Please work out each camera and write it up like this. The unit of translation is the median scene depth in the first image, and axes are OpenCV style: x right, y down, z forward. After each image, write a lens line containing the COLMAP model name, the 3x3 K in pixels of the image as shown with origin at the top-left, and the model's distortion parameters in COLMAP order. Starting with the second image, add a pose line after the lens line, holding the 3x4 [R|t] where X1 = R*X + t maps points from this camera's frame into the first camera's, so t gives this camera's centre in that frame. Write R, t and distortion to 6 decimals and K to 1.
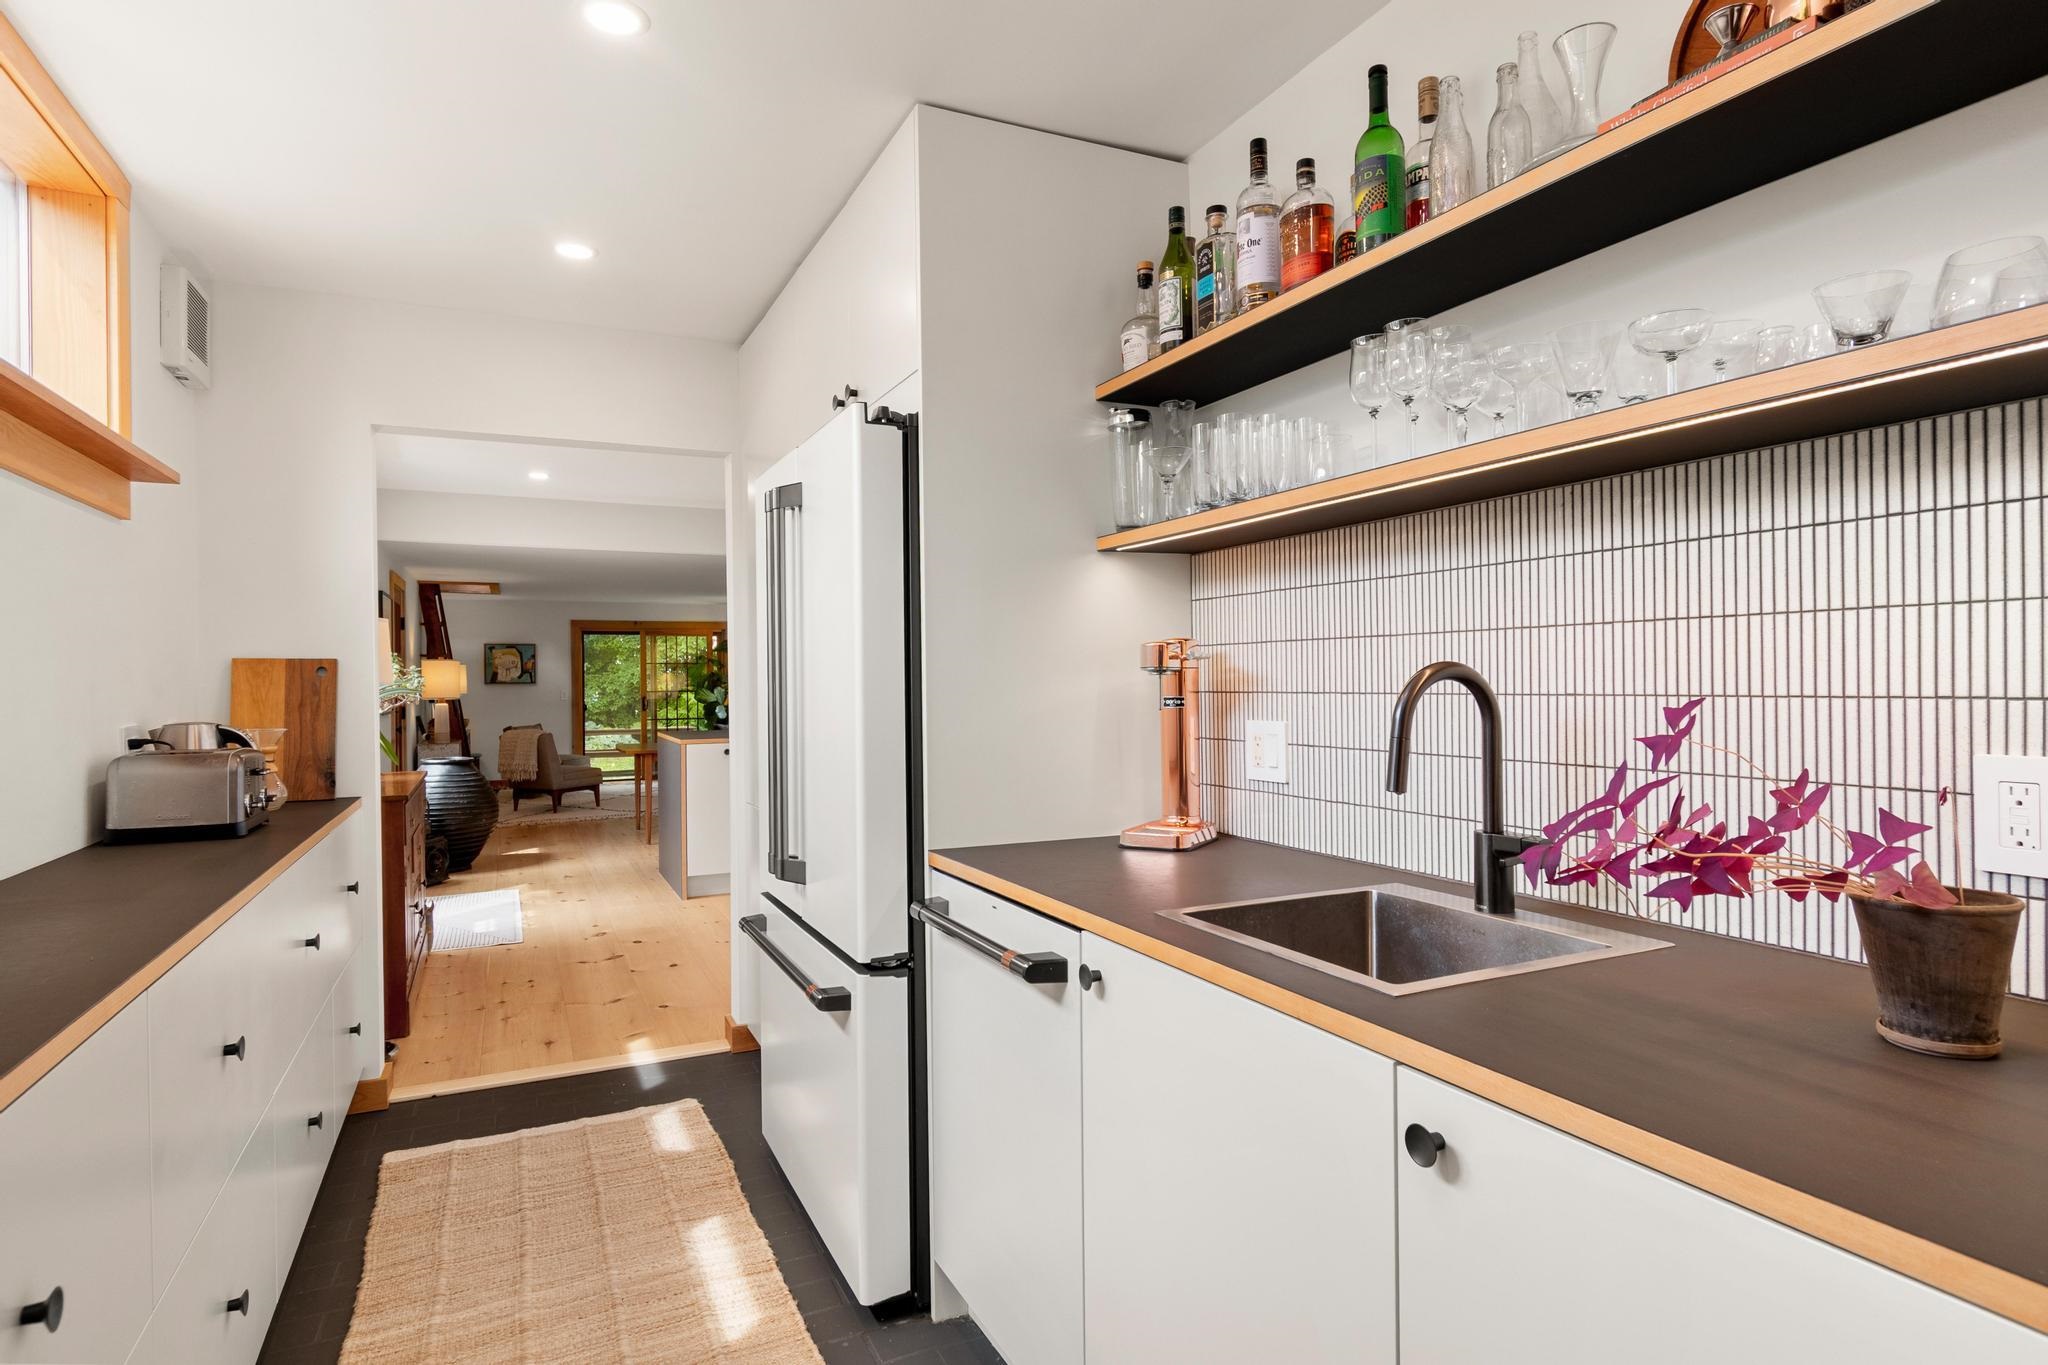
lens RADIAL K [[1087.9, 0, 1032.2], [0, 1087.9, 681.4], [0, 0, 1]] dist [0.005267, -0.010776]
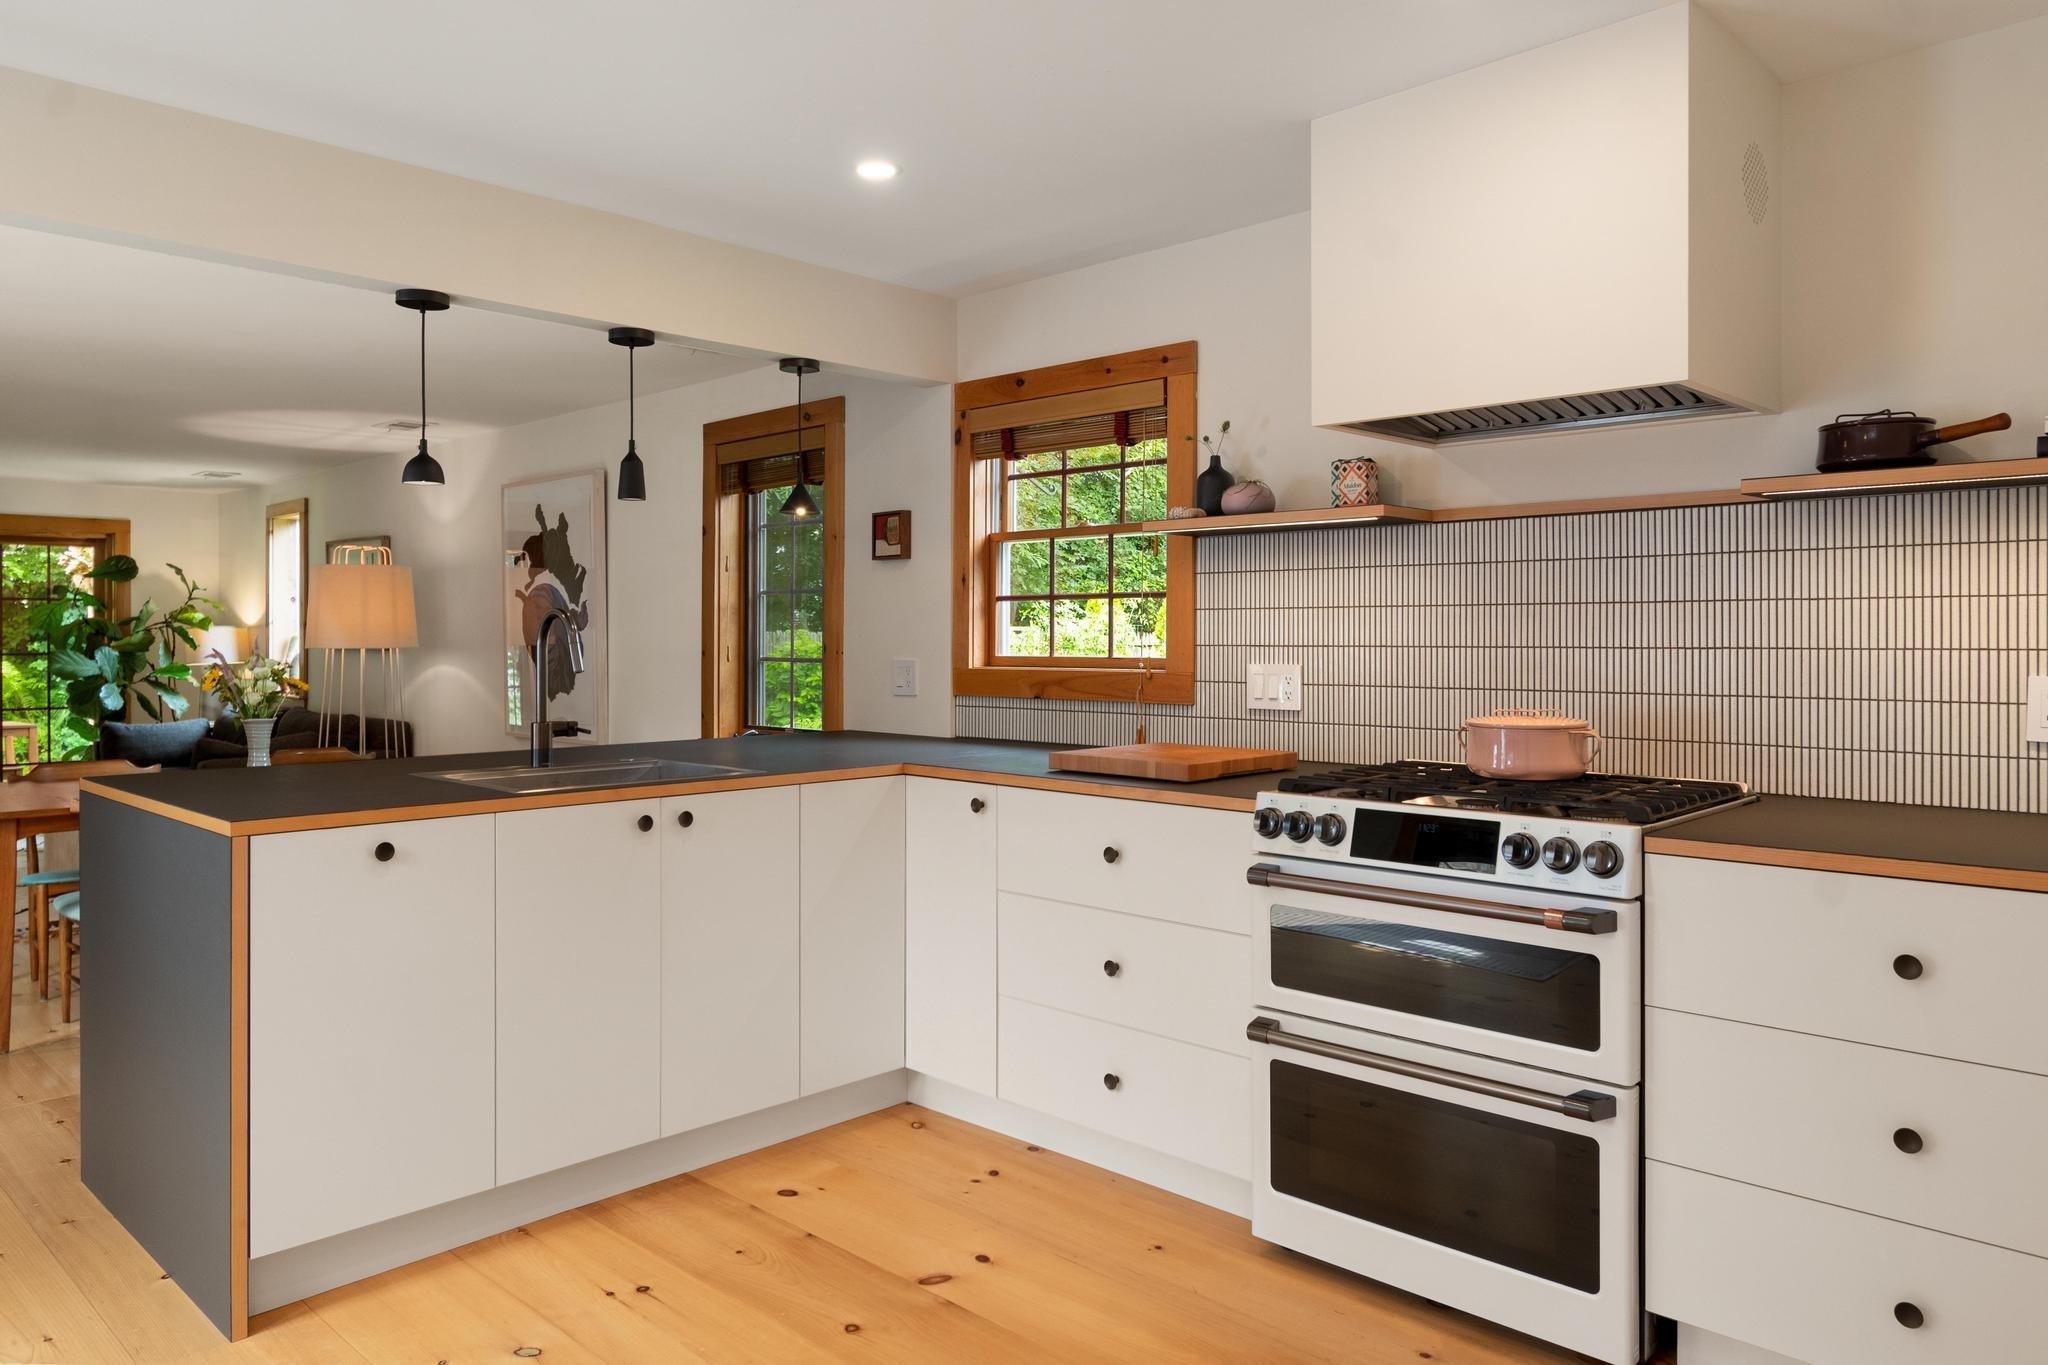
lens RADIAL K [[1384.6, 0, 1020.5], [0, 1384.6, 645.4], [0, 0, 1]] dist [0.002308, 0.000617]
pose [[0.937689, 0.008560, 0.347371, -0.628779], [-0.008920, 0.999960, -0.000563, 0.005566], [-0.347362, -0.002571, 0.937727, 1.397131]]
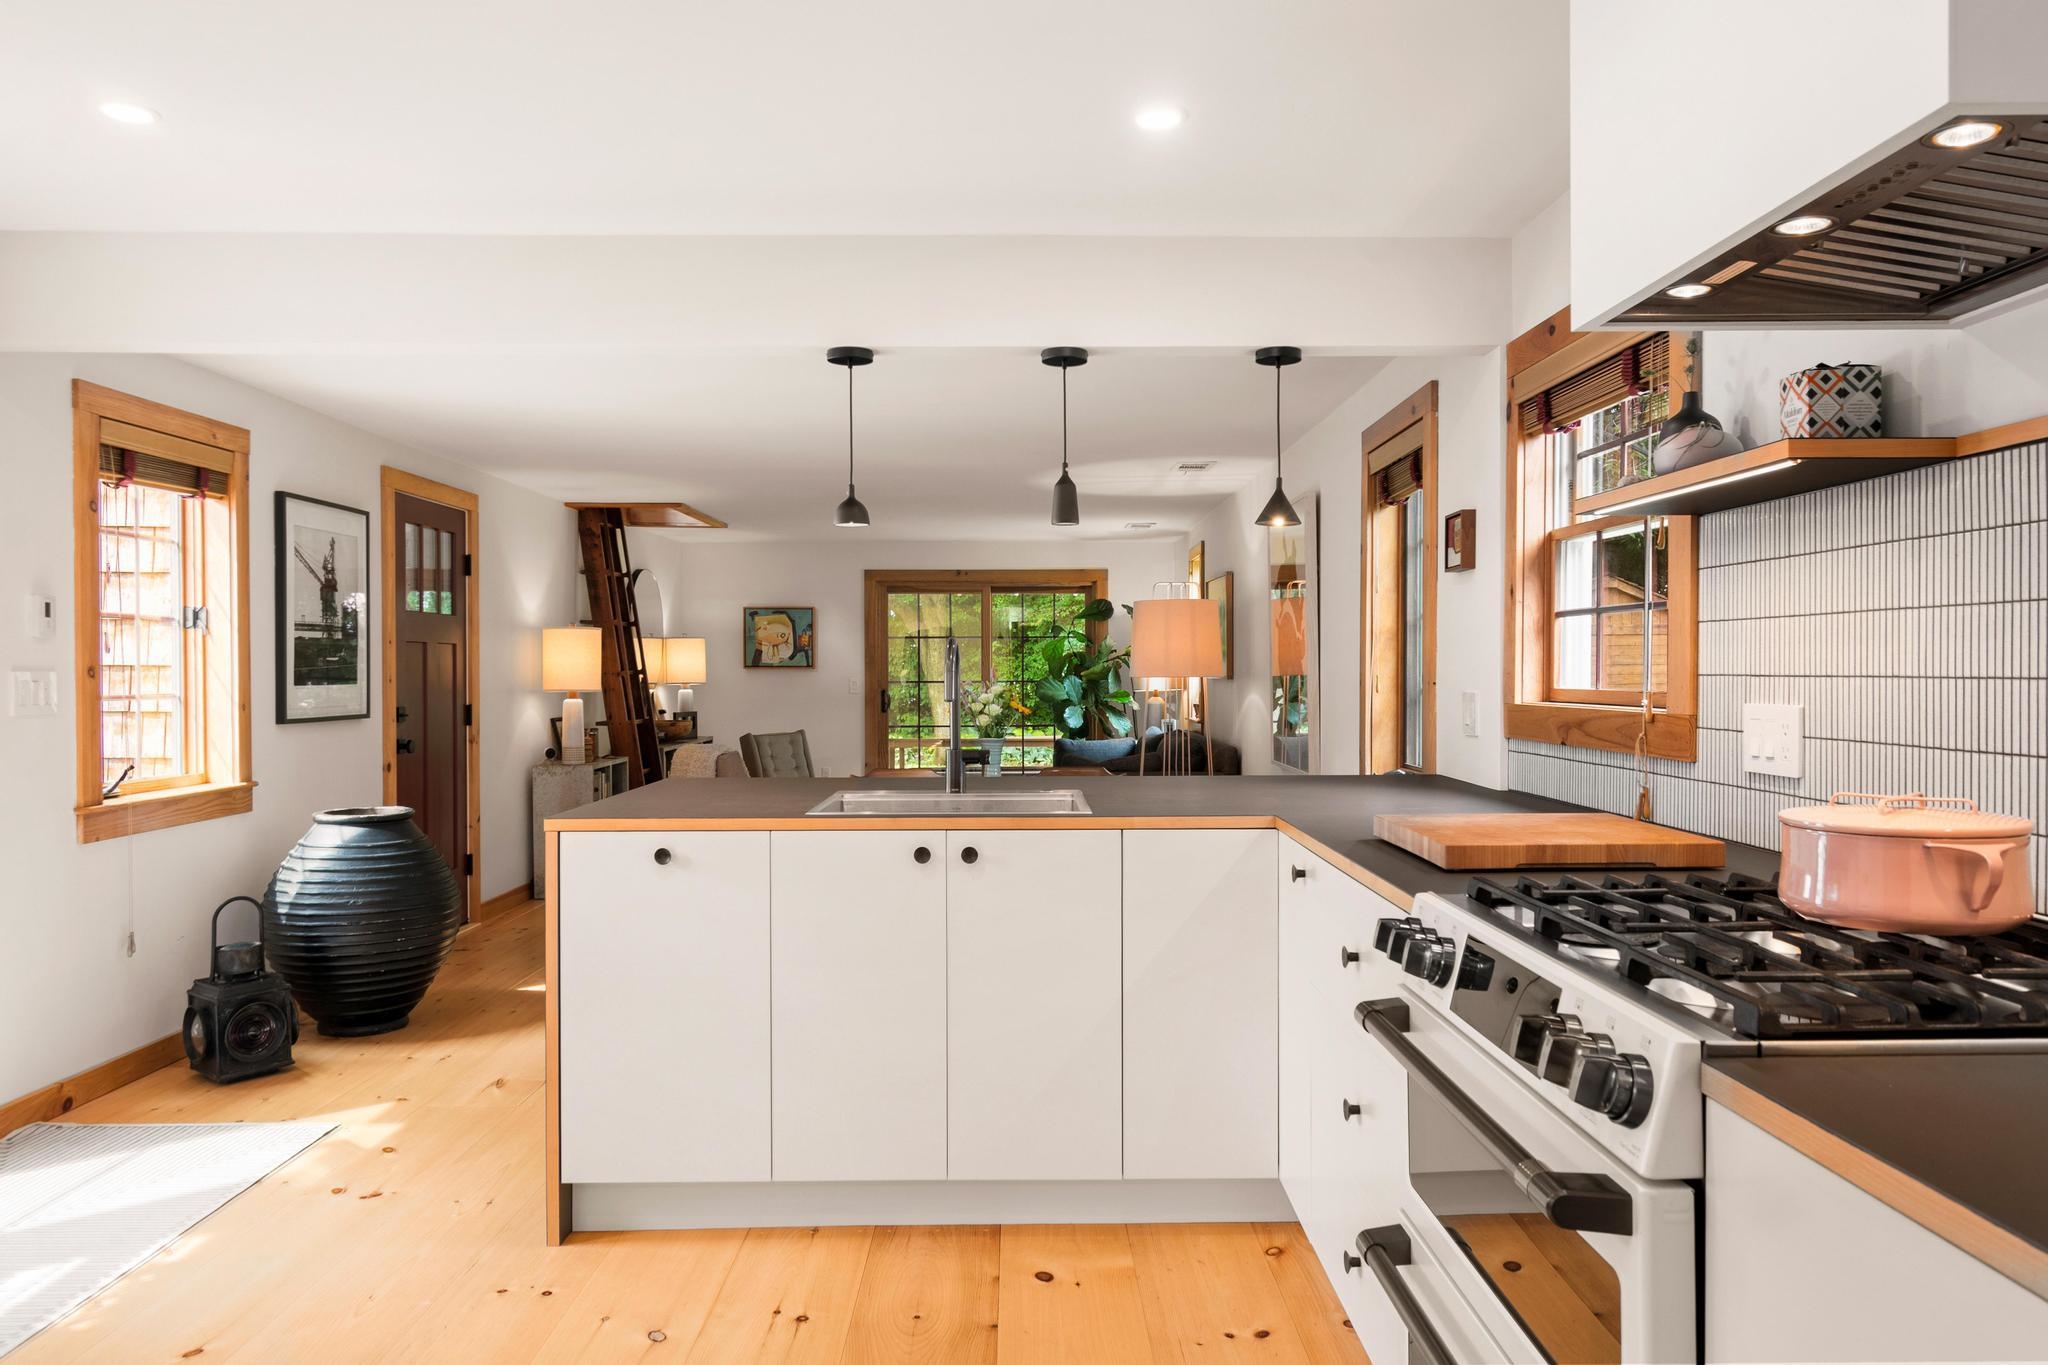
lens RADIAL K [[1382.7, 0, 1028.1], [0, 1382.7, 686.1], [0, 0, 1]] dist [0.004574, -0.000234]
pose [[0.905896, 0.012972, -0.423301, 0.069709], [-0.007516, 0.999866, 0.014557, -0.000227], [0.423433, -0.010006, 0.905872, 1.609405]]
